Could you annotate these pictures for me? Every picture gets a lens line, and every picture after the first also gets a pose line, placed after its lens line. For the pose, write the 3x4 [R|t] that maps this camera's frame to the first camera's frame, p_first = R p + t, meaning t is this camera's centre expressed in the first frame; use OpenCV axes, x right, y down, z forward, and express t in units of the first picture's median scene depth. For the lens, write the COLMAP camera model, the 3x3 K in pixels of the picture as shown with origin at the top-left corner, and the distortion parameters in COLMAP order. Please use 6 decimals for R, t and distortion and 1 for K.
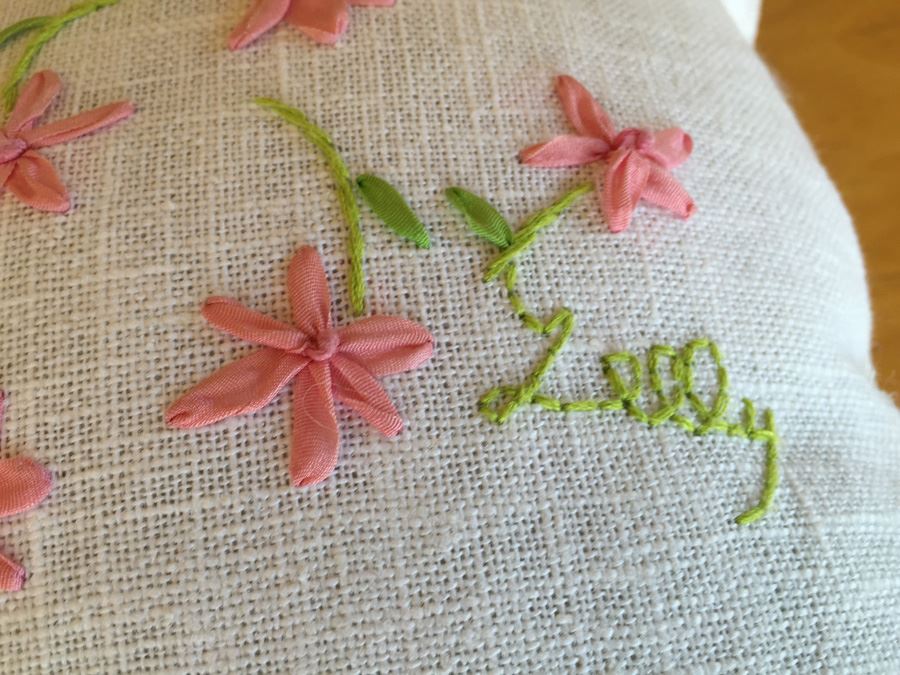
lens RADIAL K [[753.3, 0, 444.3], [0, 753.3, 335.0], [0, 0, 1]] dist [0.084919, -0.134190]
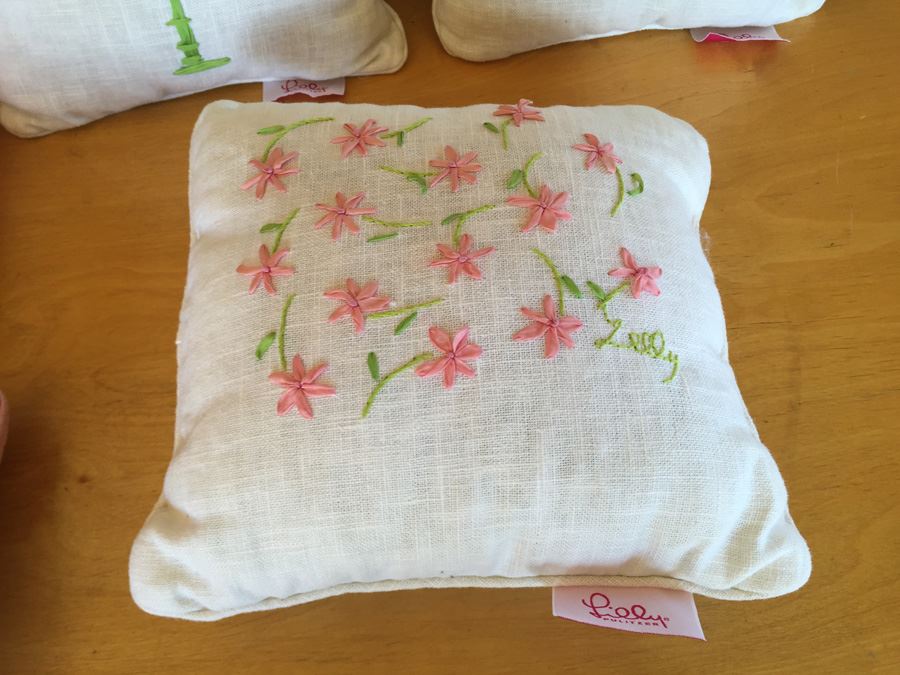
lens RADIAL K [[753.3, 0, 444.3], [0, 753.3, 335.0], [0, 0, 1]] dist [0.084919, -0.134190]
pose [[0.995923, 0.090175, -0.002362, -0.629634], [-0.090204, 0.995401, -0.032246, 0.221655], [-0.000556, 0.032327, 0.999477, -2.474810]]
